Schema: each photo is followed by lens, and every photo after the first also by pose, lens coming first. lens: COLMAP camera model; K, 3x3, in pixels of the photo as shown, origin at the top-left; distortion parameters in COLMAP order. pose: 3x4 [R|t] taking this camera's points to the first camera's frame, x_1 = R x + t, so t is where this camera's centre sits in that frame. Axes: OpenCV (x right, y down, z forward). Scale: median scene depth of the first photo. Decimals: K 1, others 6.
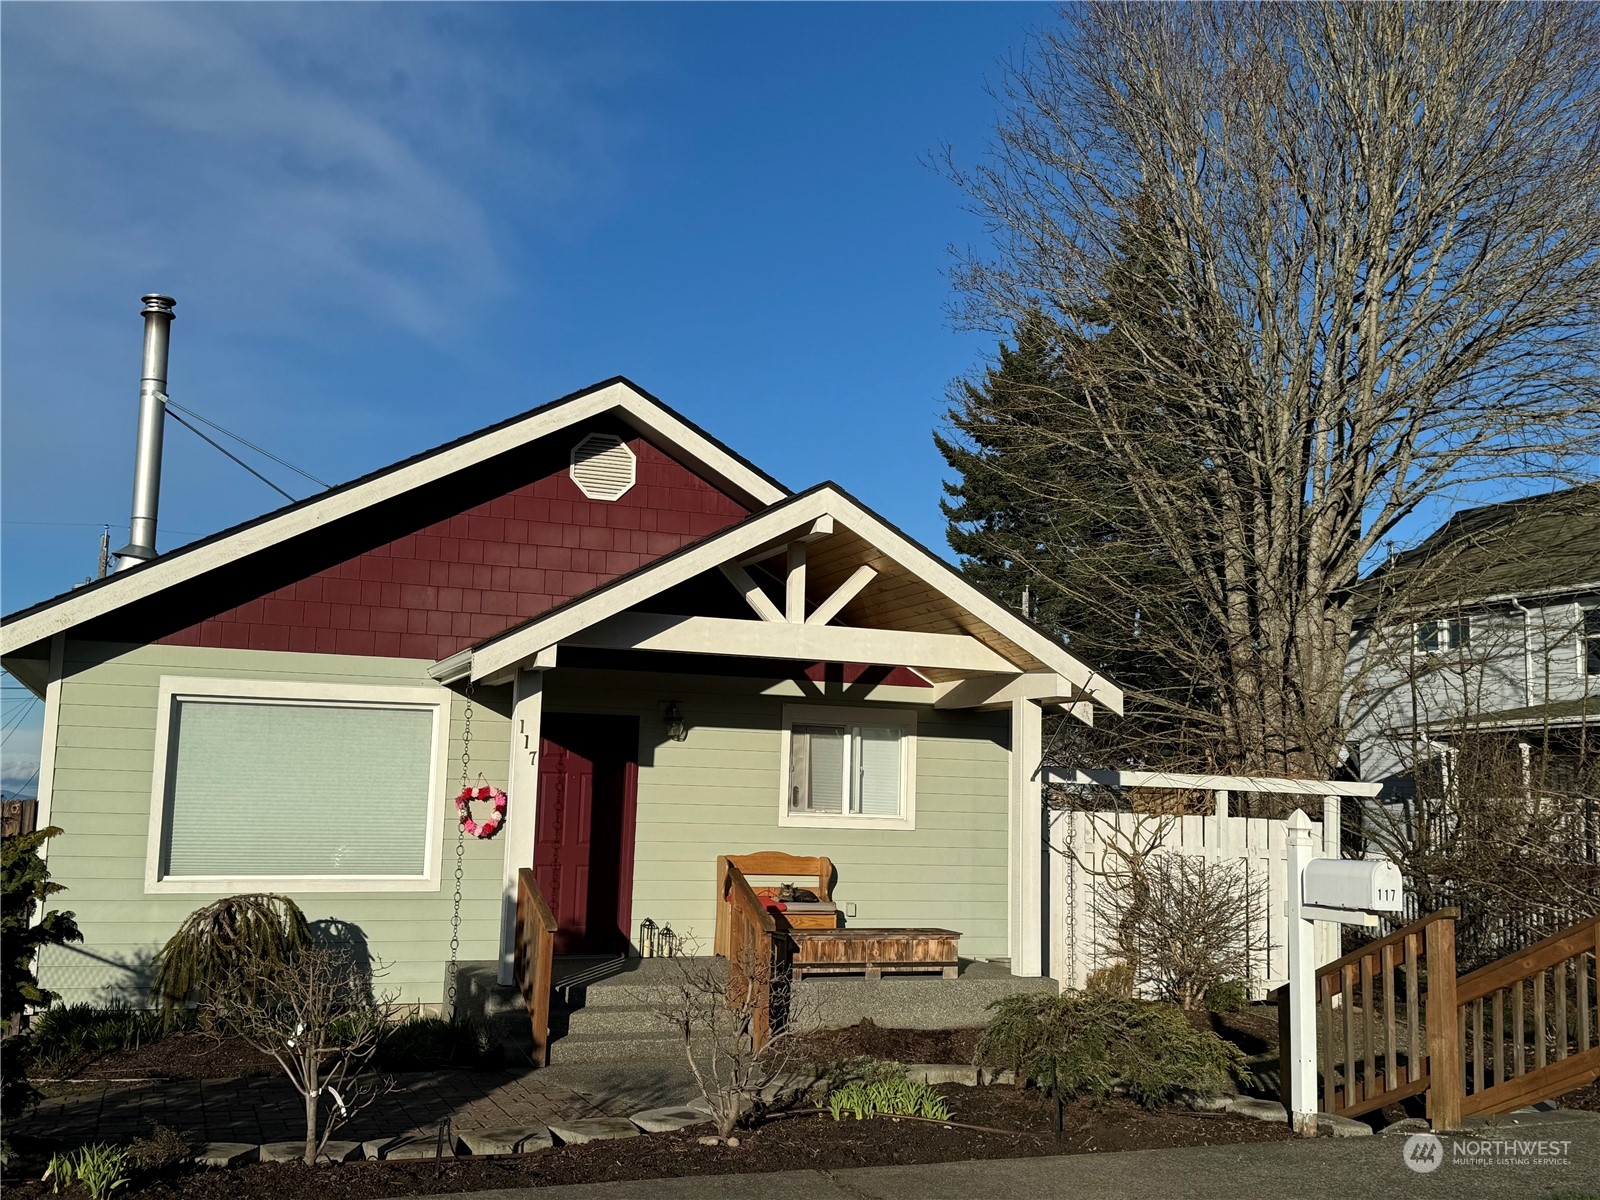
lens RADIAL K [[1644.2, 0, 798.0], [0, 1644.2, 601.6], [0, 0, 1]] dist [0.182337, -0.352482]
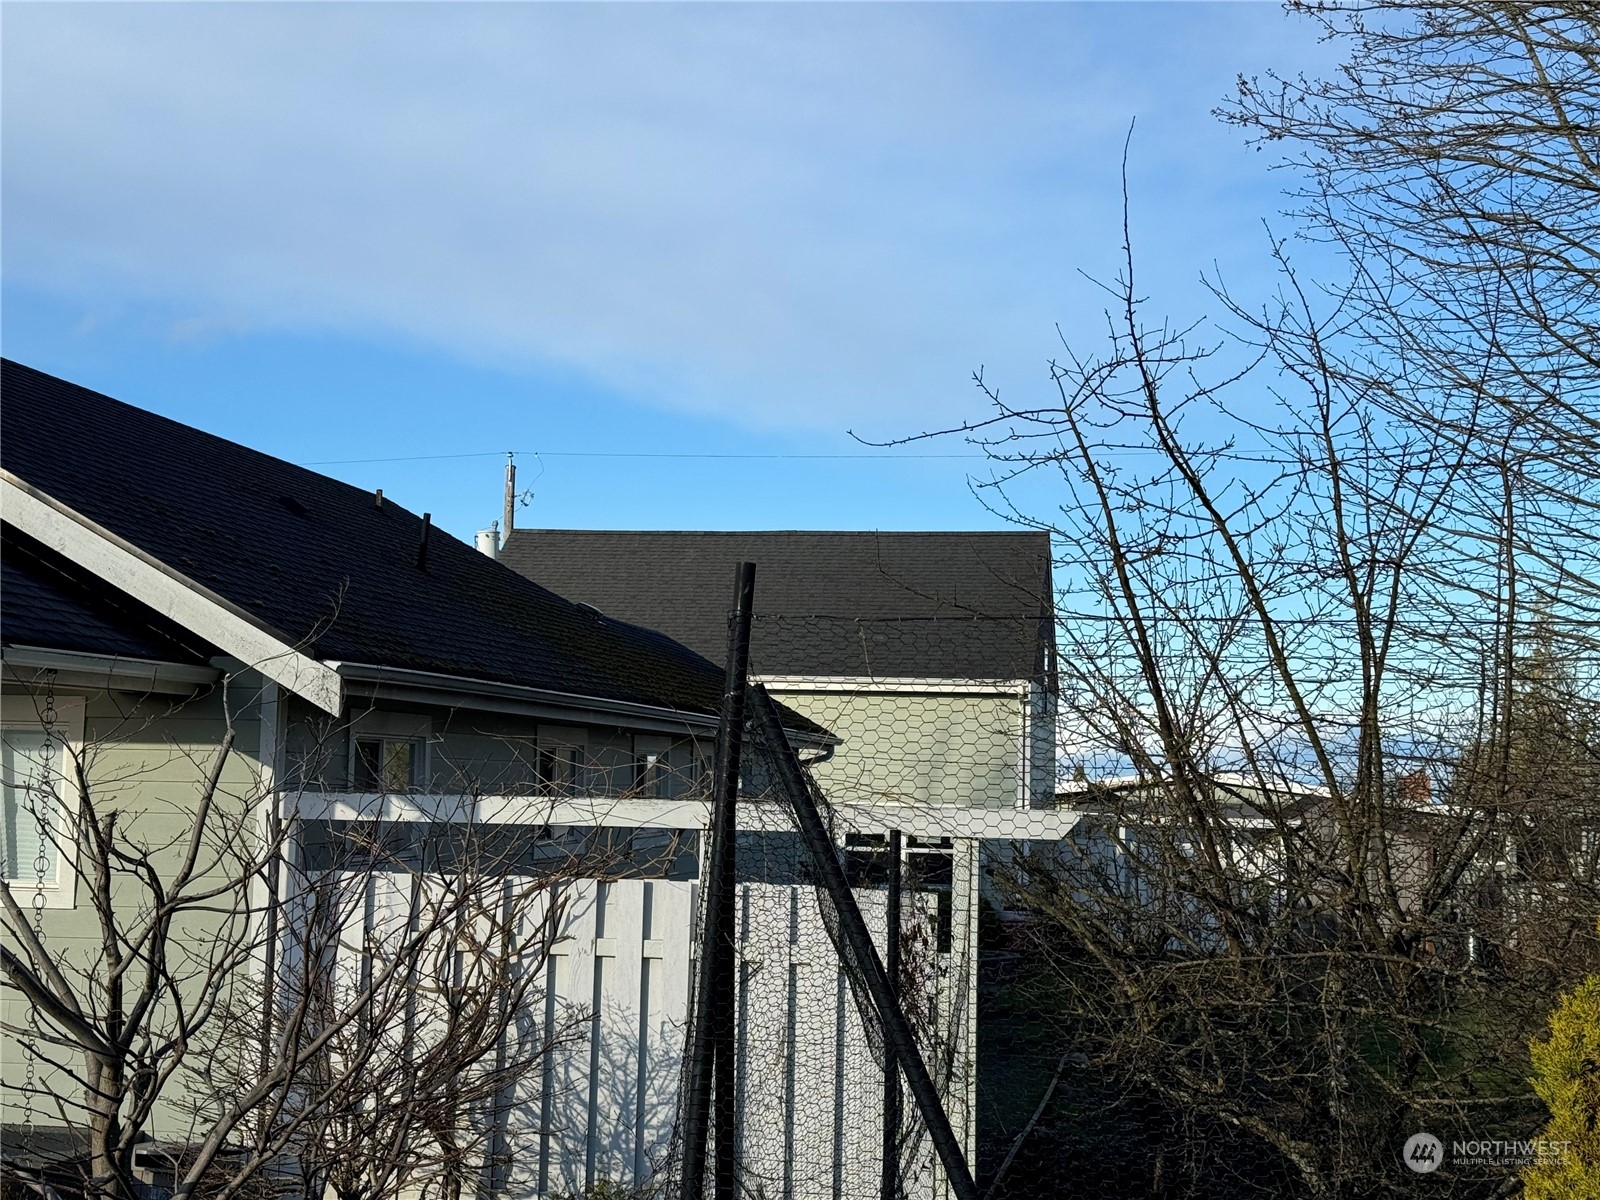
lens RADIAL K [[2265.7, 0, 798.6], [0, 2265.7, 603.1], [0, 0, 1]] dist [0.175824, -0.091168]
pose [[0.849522, -0.045845, -0.525558, 0.758823], [0.065628, 0.997662, 0.019054, 0.038817], [0.523455, -0.050678, 0.850545, 0.505228]]
